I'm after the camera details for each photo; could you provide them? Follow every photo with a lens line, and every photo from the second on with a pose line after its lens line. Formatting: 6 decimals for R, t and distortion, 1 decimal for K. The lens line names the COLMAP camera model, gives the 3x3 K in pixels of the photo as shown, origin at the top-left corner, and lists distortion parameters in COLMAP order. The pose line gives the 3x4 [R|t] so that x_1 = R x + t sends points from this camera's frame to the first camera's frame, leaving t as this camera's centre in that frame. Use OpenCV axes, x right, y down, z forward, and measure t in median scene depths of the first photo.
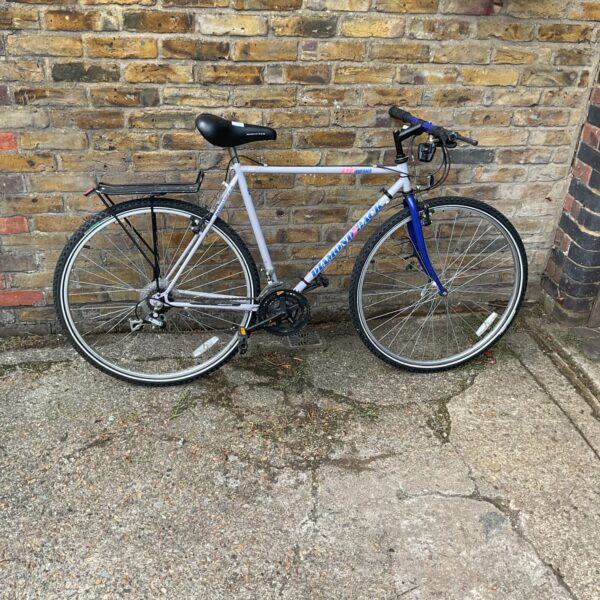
lens RADIAL K [[728.7, 0, 299.2], [0, 728.7, 300.7], [0, 0, 1]] dist [-0.017632, 0.000000]
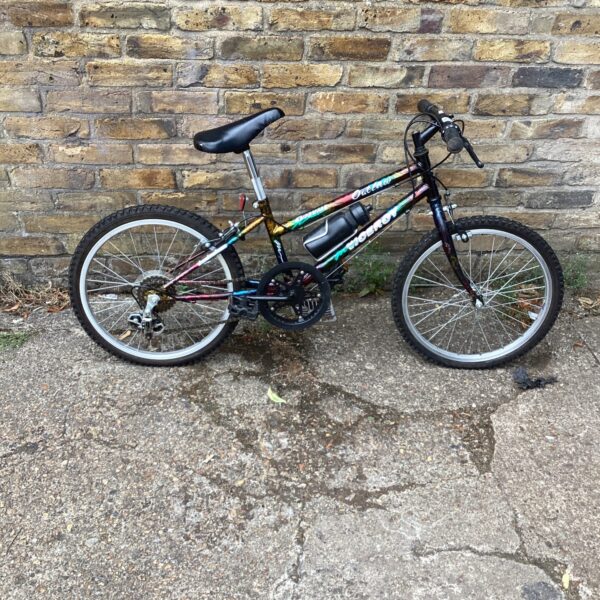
lens RADIAL K [[728.7, 0, 301.3], [0, 728.7, 299.4], [0, 0, 1]] dist [-0.017632, 0.000000]
pose [[0.996068, 0.050361, -0.072883, 0.056334], [-0.041487, 0.992084, 0.118529, -0.059023], [0.078275, -0.115039, 0.990272, 0.256207]]
